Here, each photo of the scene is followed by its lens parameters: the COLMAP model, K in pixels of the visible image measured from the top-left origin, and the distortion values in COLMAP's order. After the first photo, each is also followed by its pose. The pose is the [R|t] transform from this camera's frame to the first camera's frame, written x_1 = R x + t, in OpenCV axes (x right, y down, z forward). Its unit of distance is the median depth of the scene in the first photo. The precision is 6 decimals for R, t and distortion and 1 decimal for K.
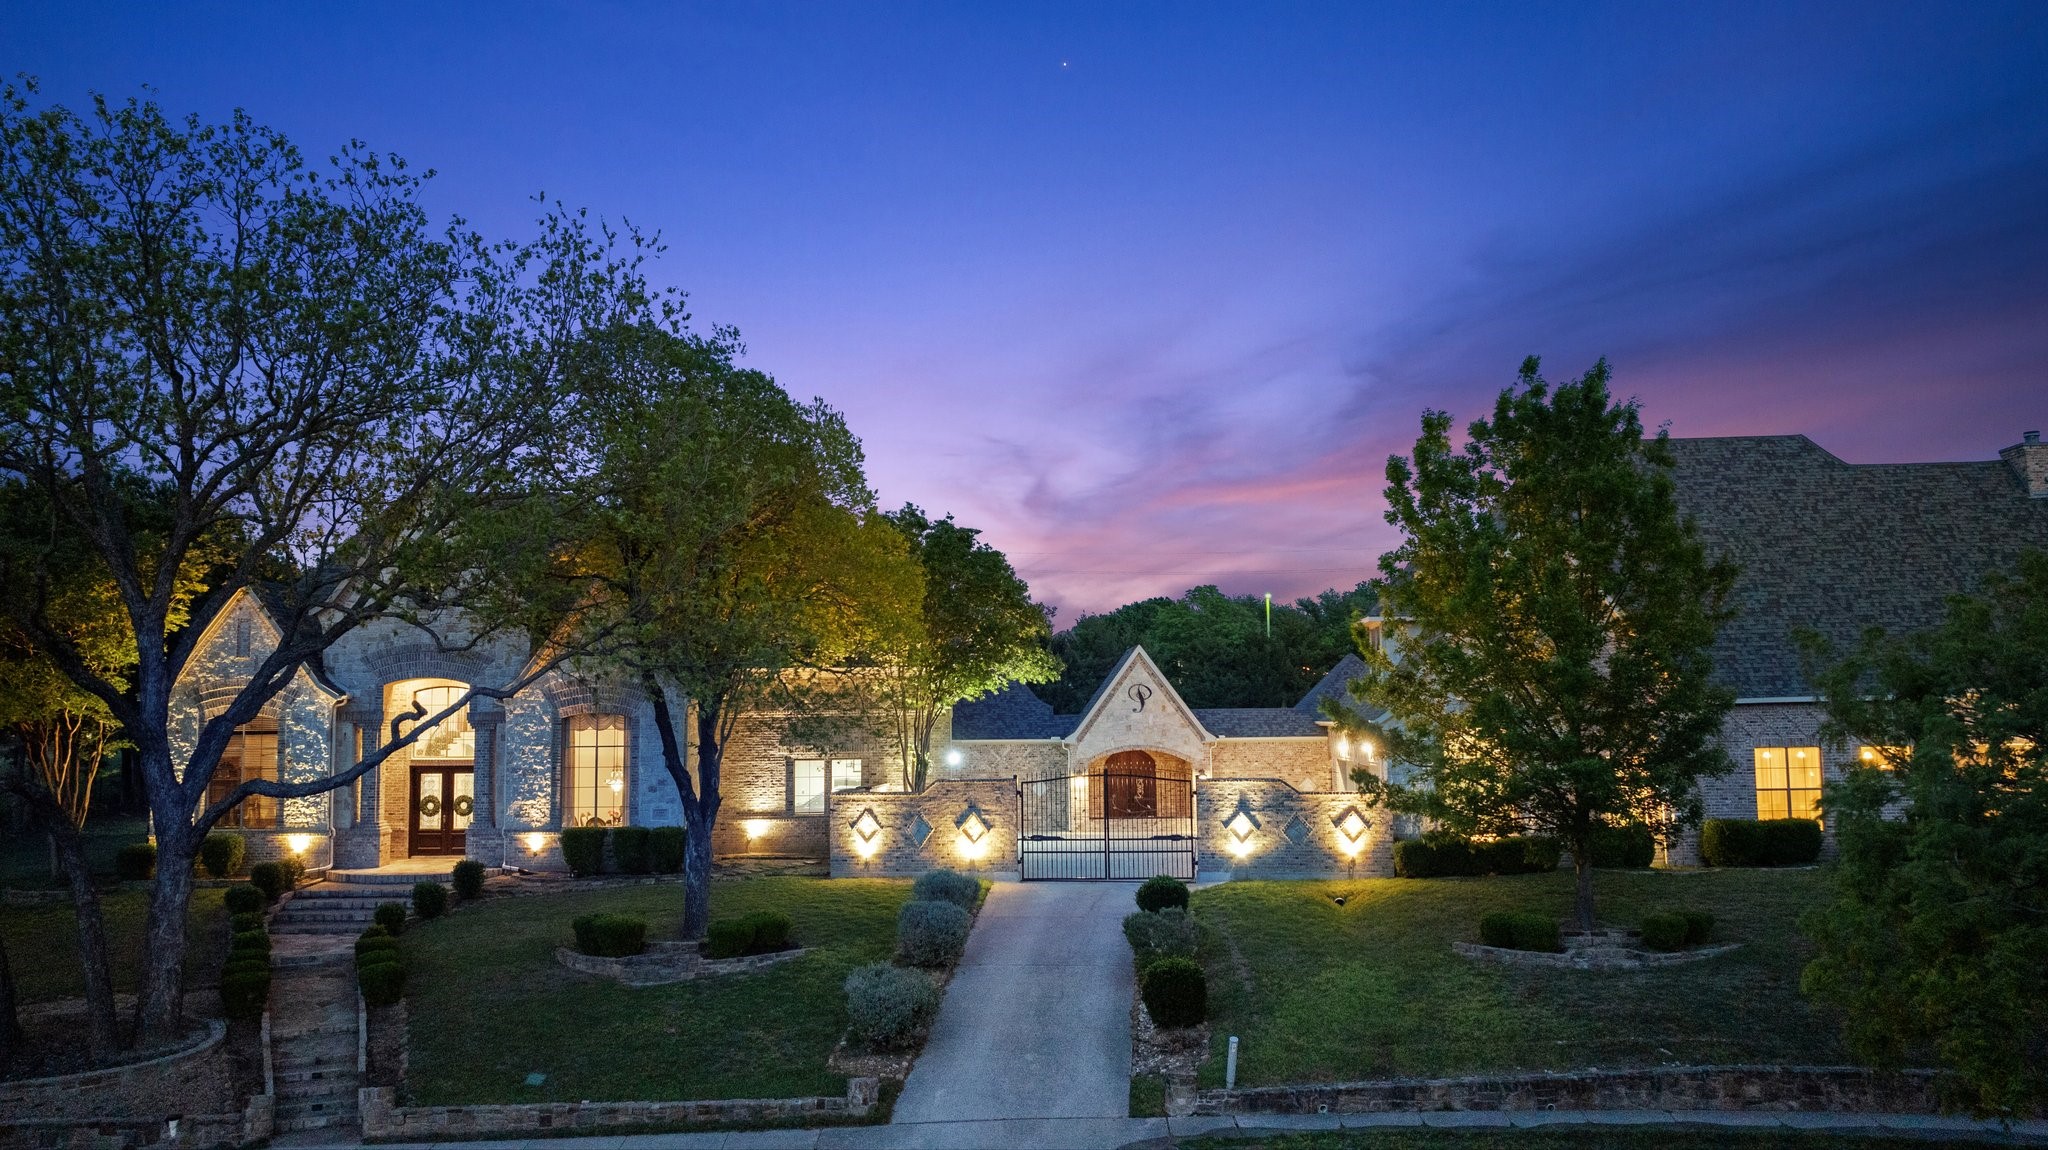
lens RADIAL K [[1425.9, 0, 1017.5], [0, 1425.9, 619.0], [0, 0, 1]] dist [-0.009546, -0.014104]
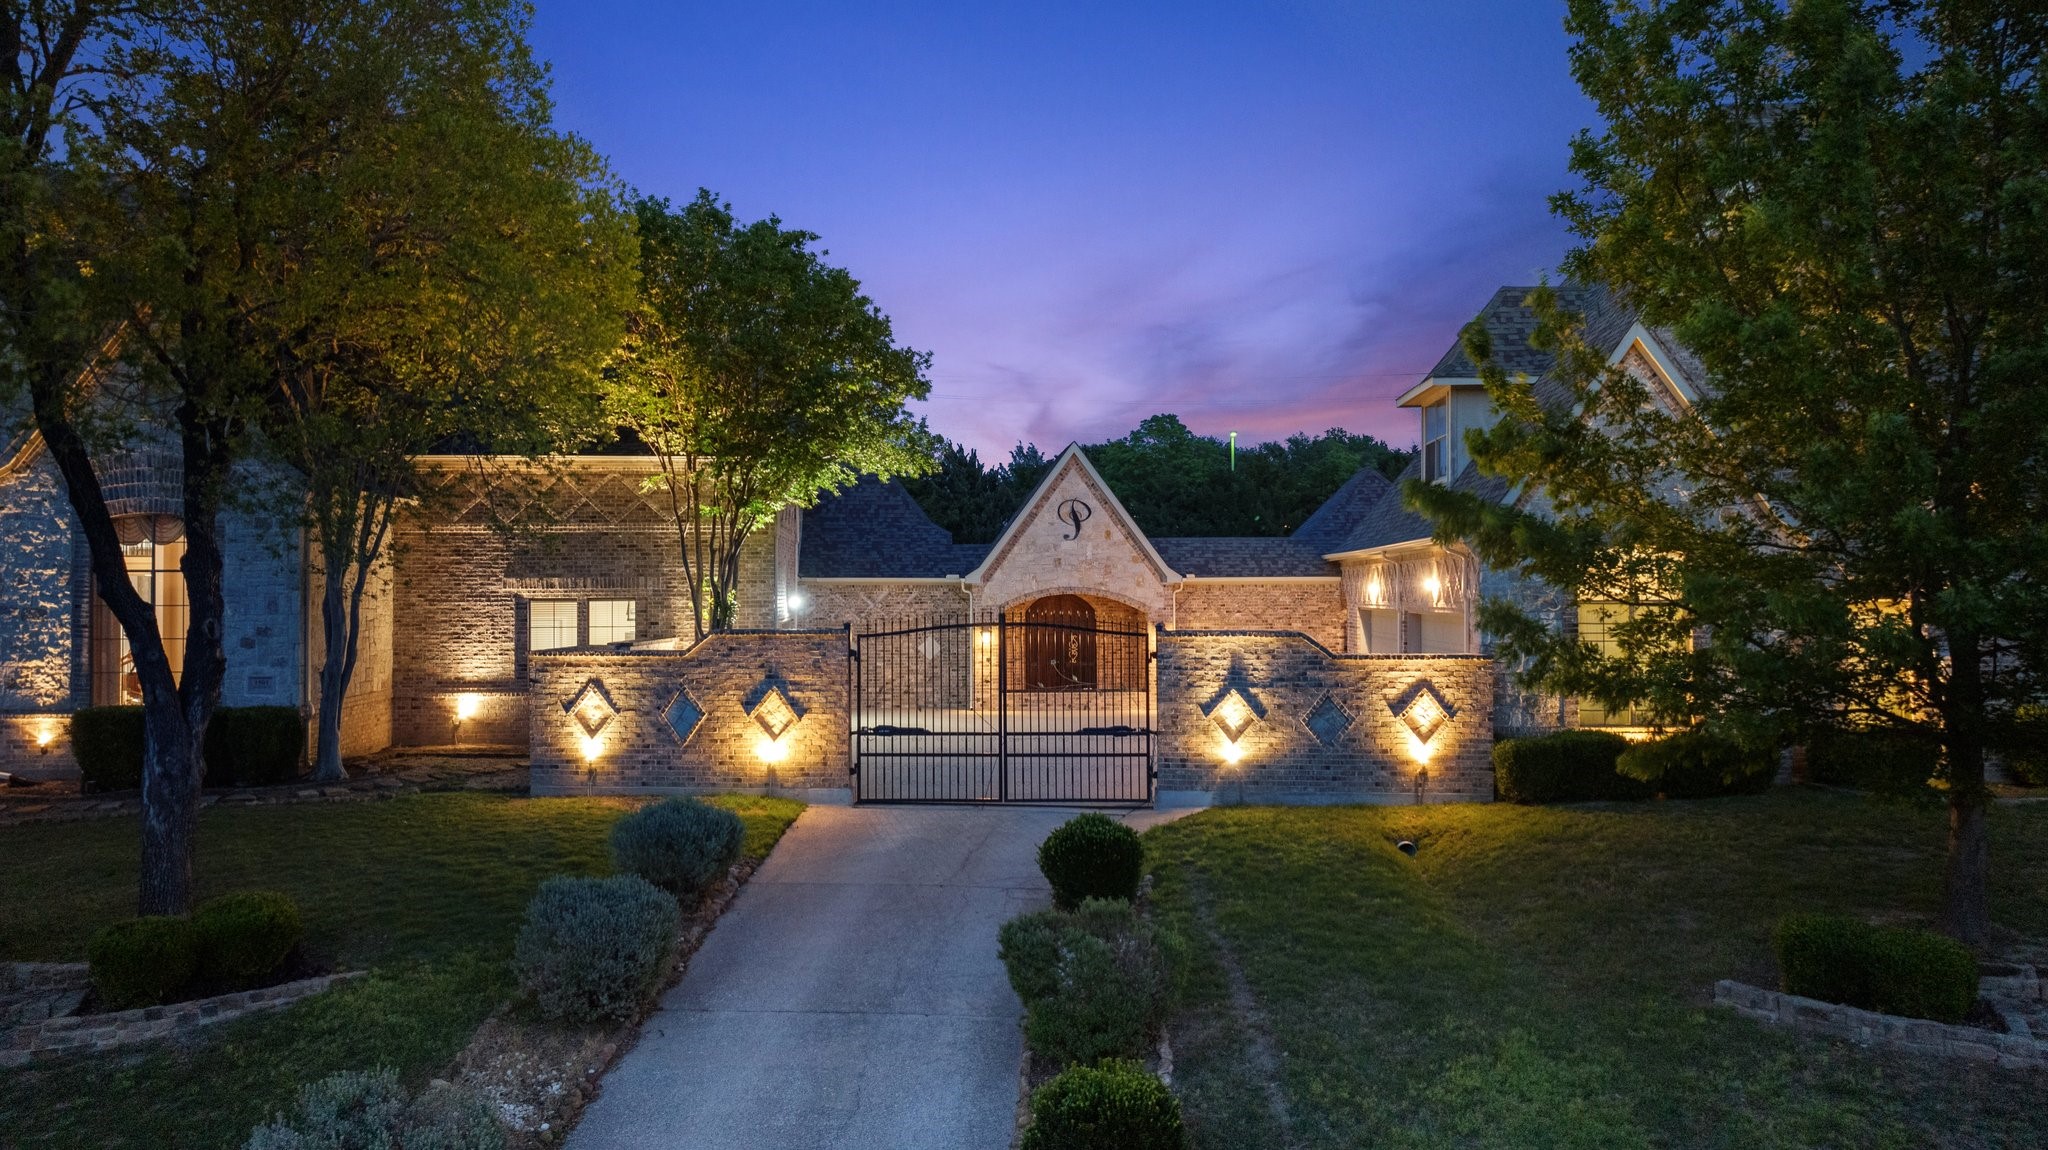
lens RADIAL K [[1425.9, 0, 1027.1], [0, 1425.9, 566.6], [0, 0, 1]] dist [-0.009546, -0.014104]
pose [[0.999174, 0.008667, 0.039714, 0.048192], [-0.011000, 0.998203, 0.058903, 0.051171], [-0.039132, -0.059292, 0.997473, 0.415710]]
